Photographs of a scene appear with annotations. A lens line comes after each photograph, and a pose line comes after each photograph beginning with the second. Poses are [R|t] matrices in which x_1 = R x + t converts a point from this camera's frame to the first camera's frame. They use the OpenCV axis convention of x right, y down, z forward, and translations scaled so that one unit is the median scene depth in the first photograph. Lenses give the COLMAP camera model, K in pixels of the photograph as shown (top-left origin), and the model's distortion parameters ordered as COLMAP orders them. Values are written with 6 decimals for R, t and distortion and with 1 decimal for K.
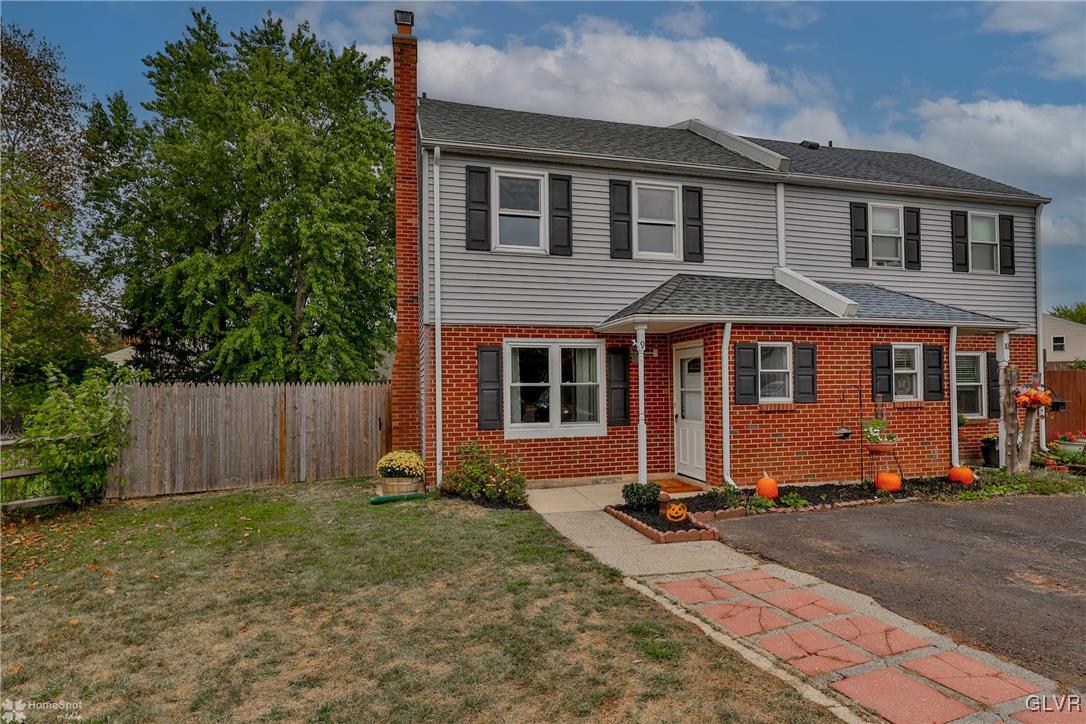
lens RADIAL K [[549.2, 0, 544.9], [0, 549.2, 389.6], [0, 0, 1]] dist [0.001830, 0.000593]
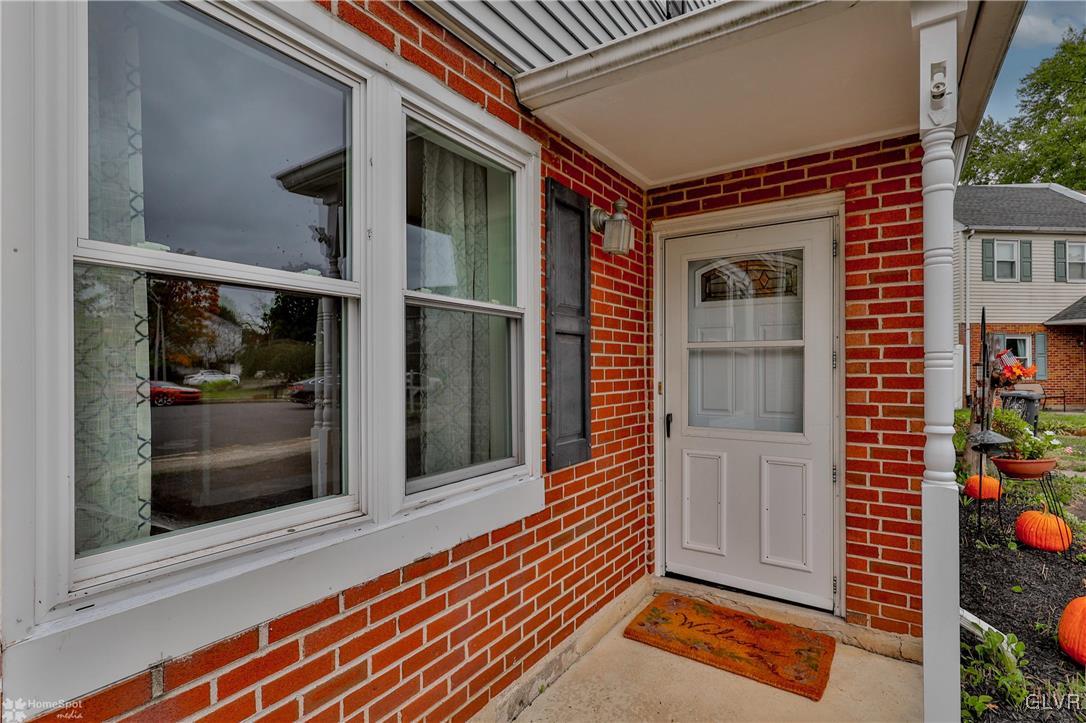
lens RADIAL K [[549.2, 0, 547.4], [0, 549.2, 369.0], [0, 0, 1]] dist [0.001830, 0.000593]
pose [[0.728386, 0.002341, 0.685163, -0.069307], [-0.008094, 0.999954, 0.005187, 0.014651], [-0.685119, -0.009324, 0.728371, 0.807954]]
